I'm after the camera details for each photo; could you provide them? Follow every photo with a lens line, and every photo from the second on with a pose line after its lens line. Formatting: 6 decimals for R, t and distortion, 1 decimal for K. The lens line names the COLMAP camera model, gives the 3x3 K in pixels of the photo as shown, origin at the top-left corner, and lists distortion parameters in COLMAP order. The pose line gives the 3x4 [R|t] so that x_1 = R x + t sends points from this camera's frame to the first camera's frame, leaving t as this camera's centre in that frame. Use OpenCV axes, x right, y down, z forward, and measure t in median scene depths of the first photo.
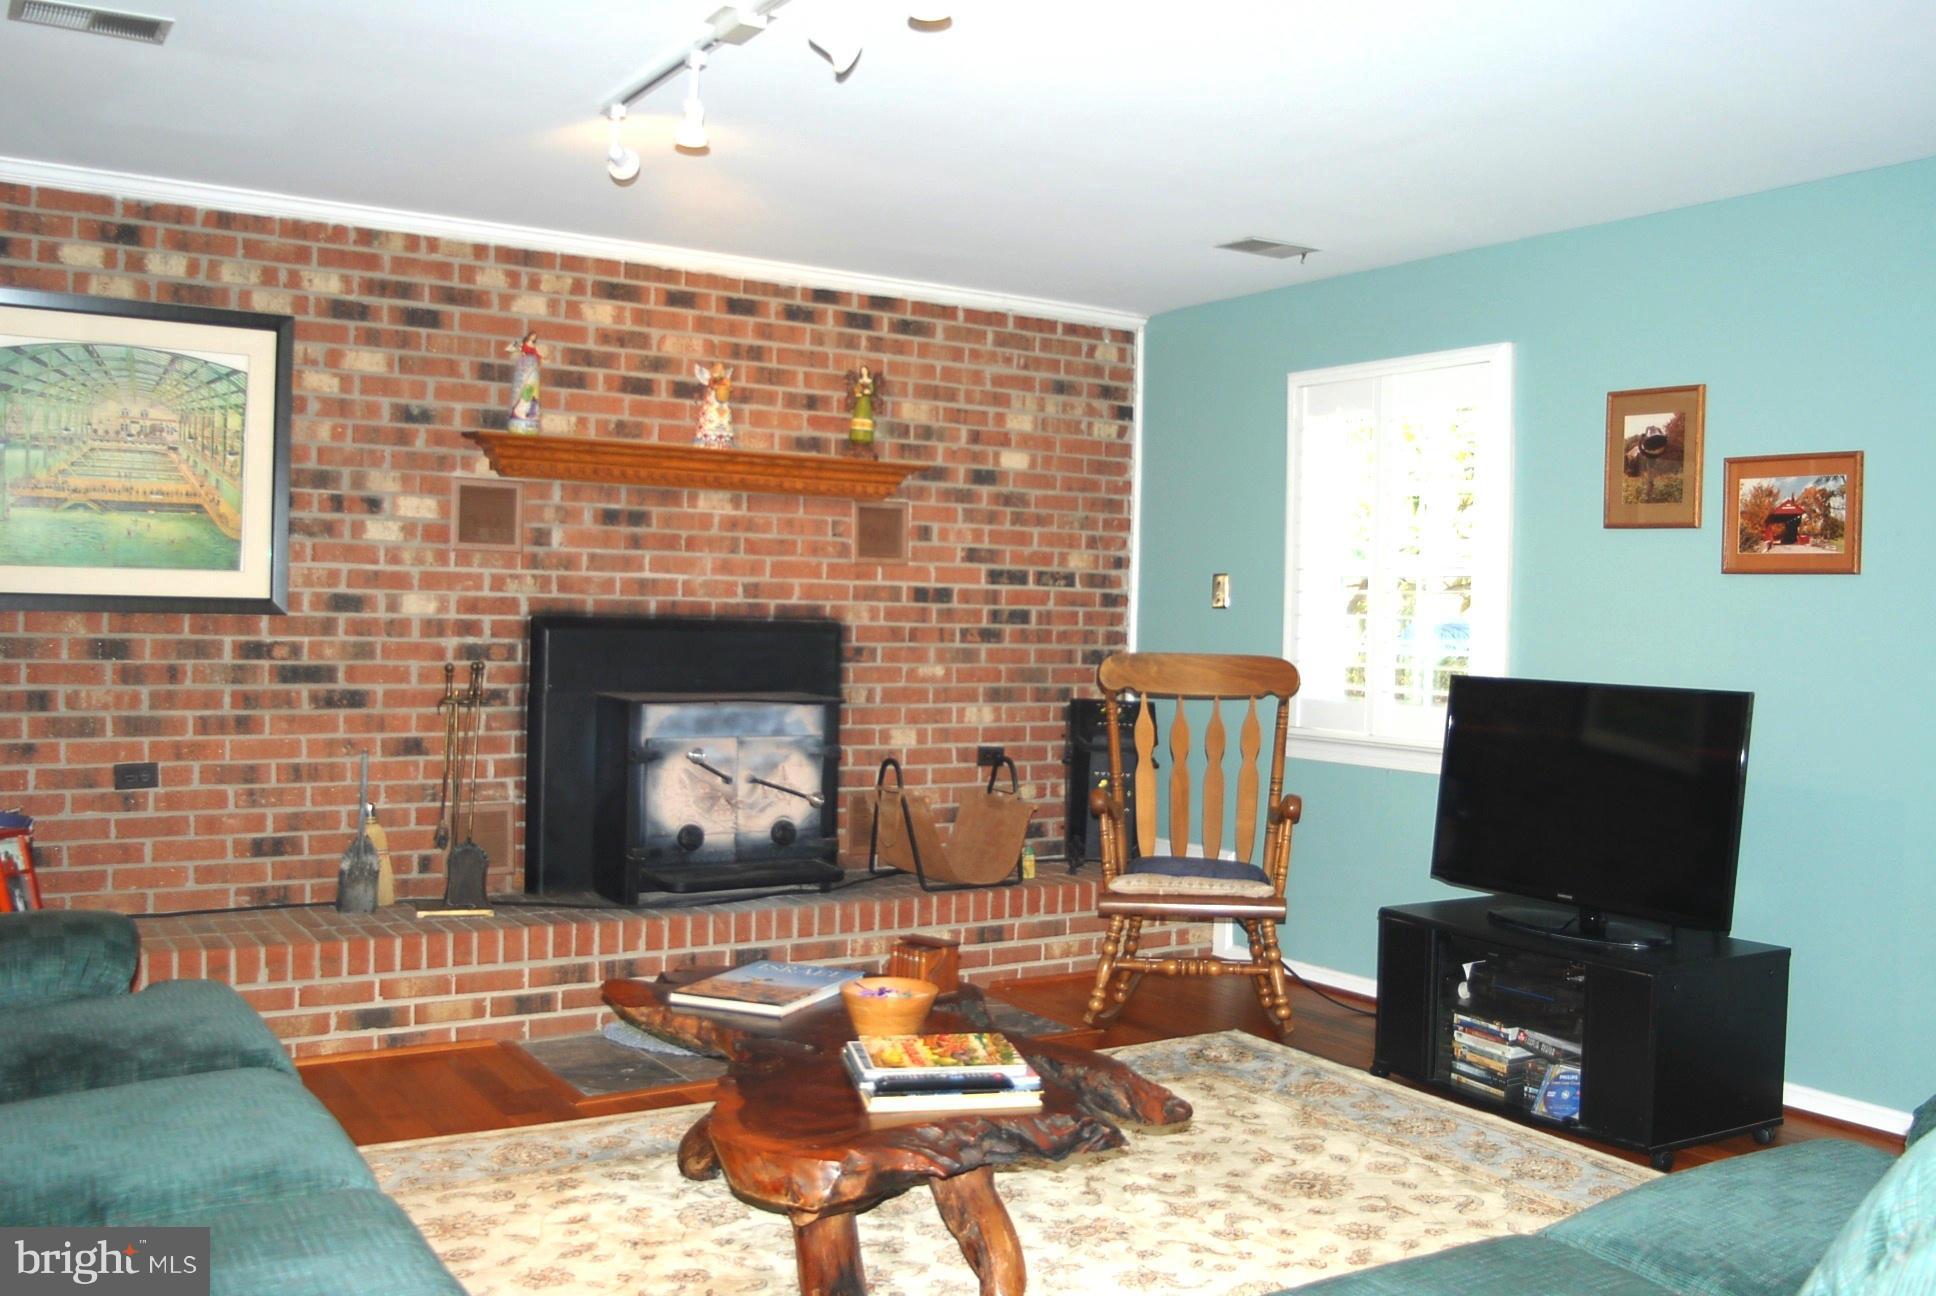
lens RADIAL K [[1705.6, 0, 1006.3], [0, 1705.6, 646.0], [0, 0, 1]] dist [-0.120784, 0.087622]
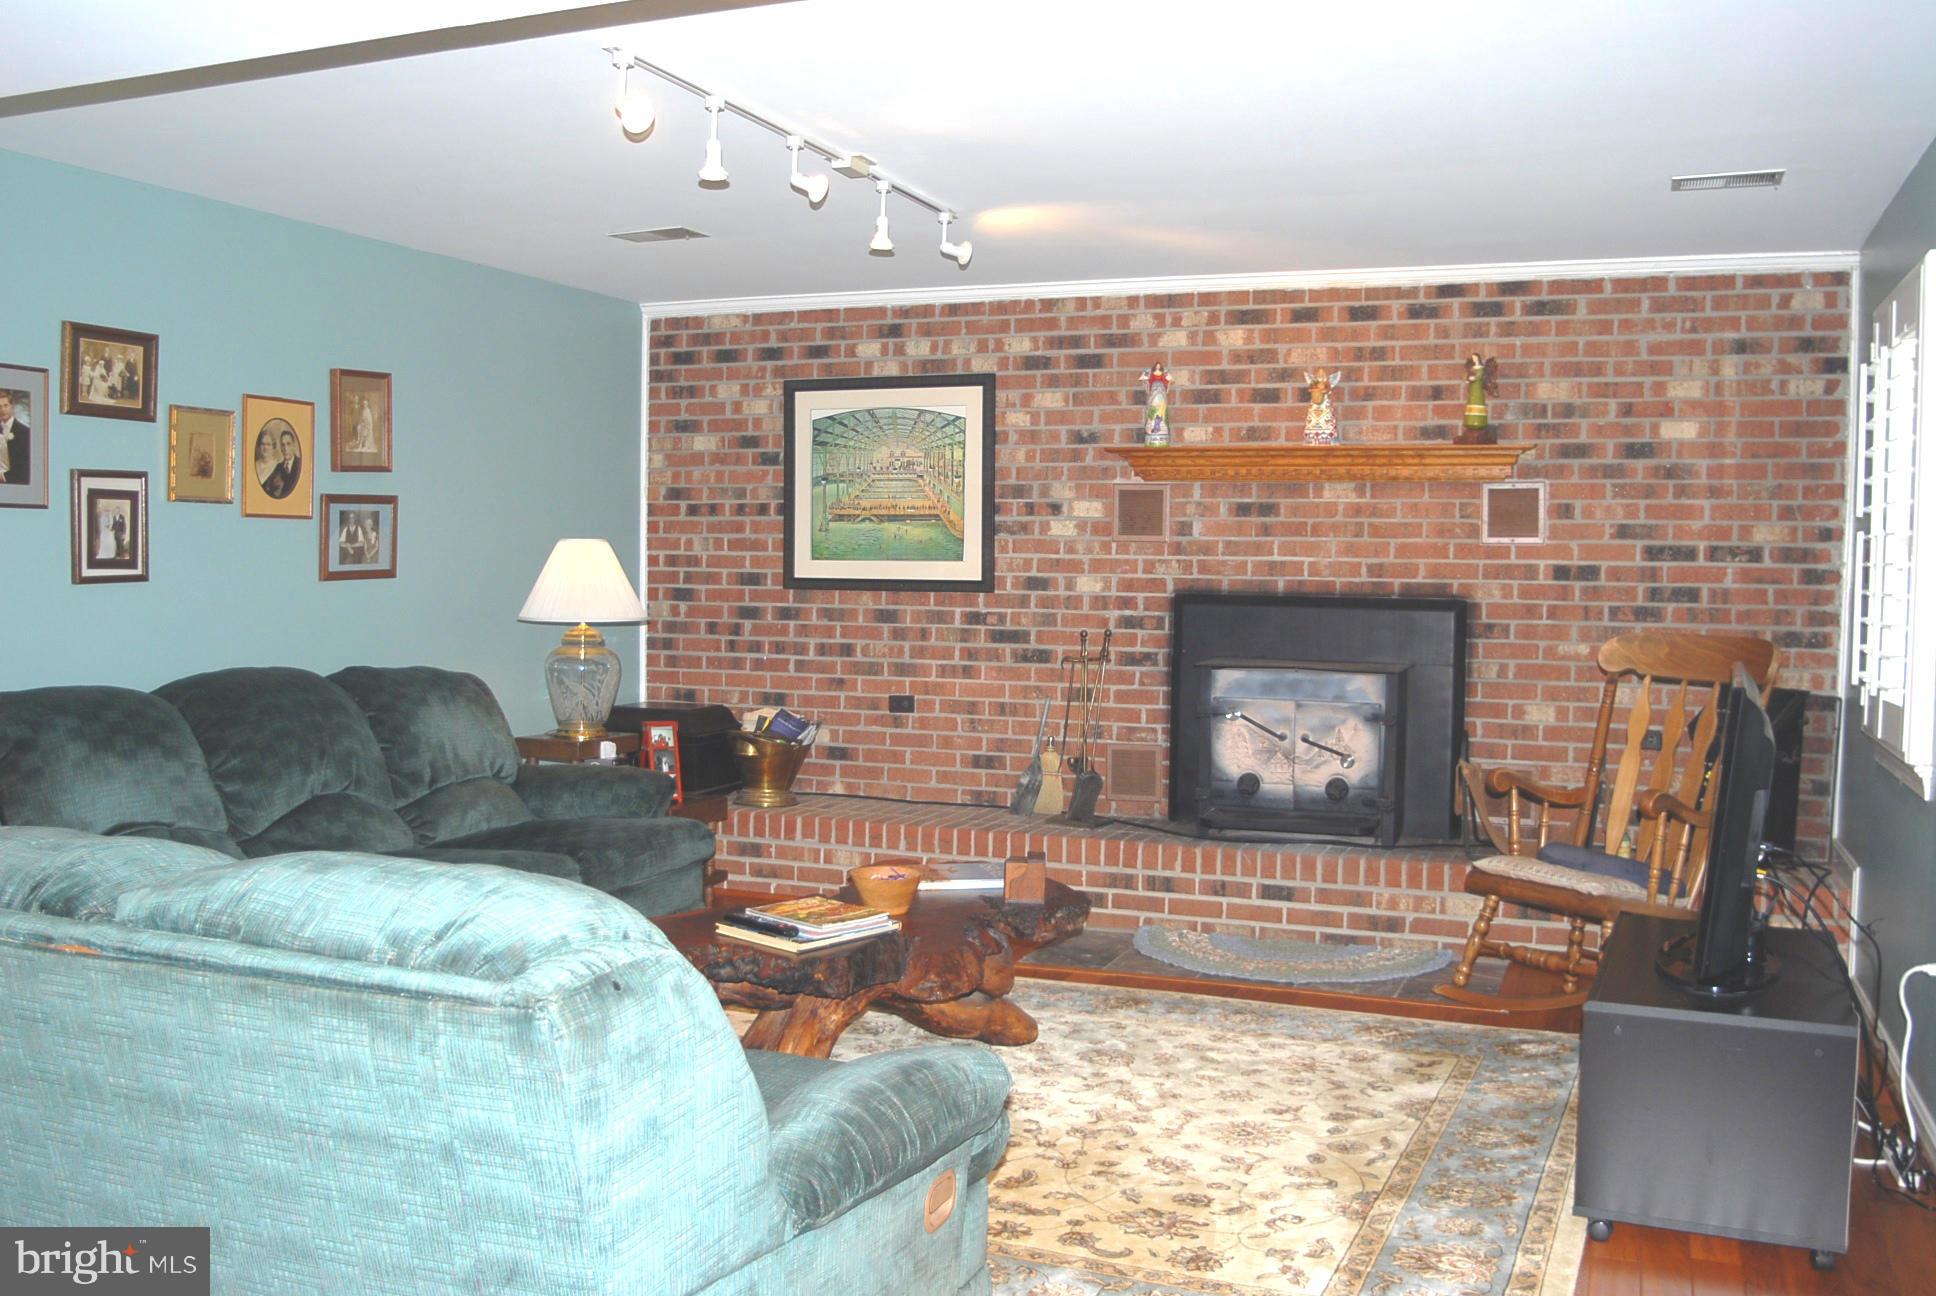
lens RADIAL K [[1705.6, 0, 1006.3], [0, 1705.6, 646.0], [0, 0, 1]] dist [-0.120784, 0.087622]
pose [[0.587938, 0.024221, -0.808543, 0.637335], [-0.013096, 0.999706, 0.020425, -0.003320], [0.808800, -0.001420, 0.588082, 0.173696]]
